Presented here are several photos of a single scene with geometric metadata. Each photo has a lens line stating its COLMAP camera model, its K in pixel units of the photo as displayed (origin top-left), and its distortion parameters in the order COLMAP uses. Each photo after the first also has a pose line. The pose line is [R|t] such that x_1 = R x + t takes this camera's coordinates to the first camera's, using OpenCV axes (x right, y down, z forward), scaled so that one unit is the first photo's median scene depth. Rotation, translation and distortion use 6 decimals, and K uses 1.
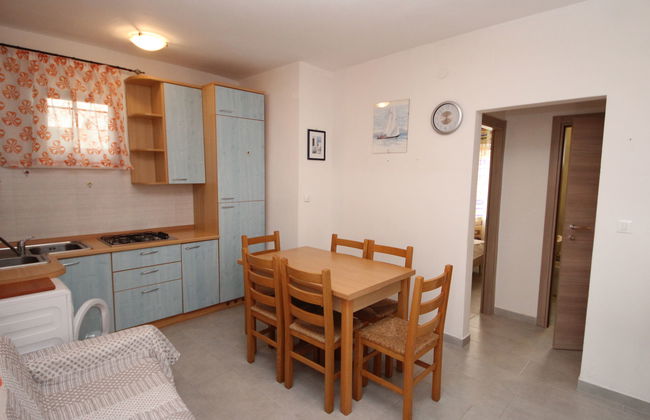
lens RADIAL K [[359.1, 0, 334.2], [0, 359.1, 211.7], [0, 0, 1]] dist [0.002306, -0.022147]
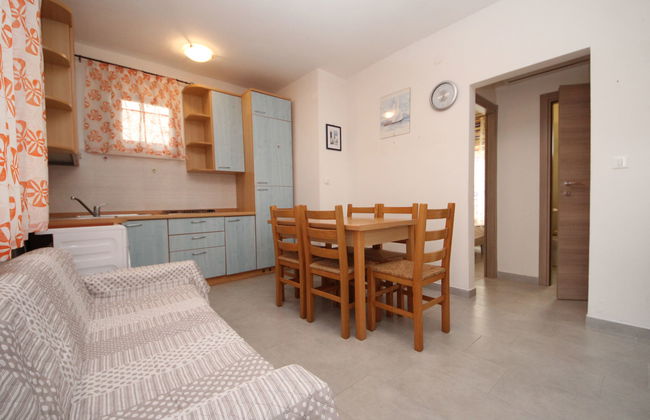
lens RADIAL K [[286.7, 0, 327.0], [0, 286.7, 211.3], [0, 0, 1]] dist [0.018317, -0.030190]
pose [[0.994820, -0.030147, -0.097079, 0.018903], [0.023467, 0.997324, -0.069233, 0.162012], [0.098907, 0.066596, 0.992866, 0.066788]]
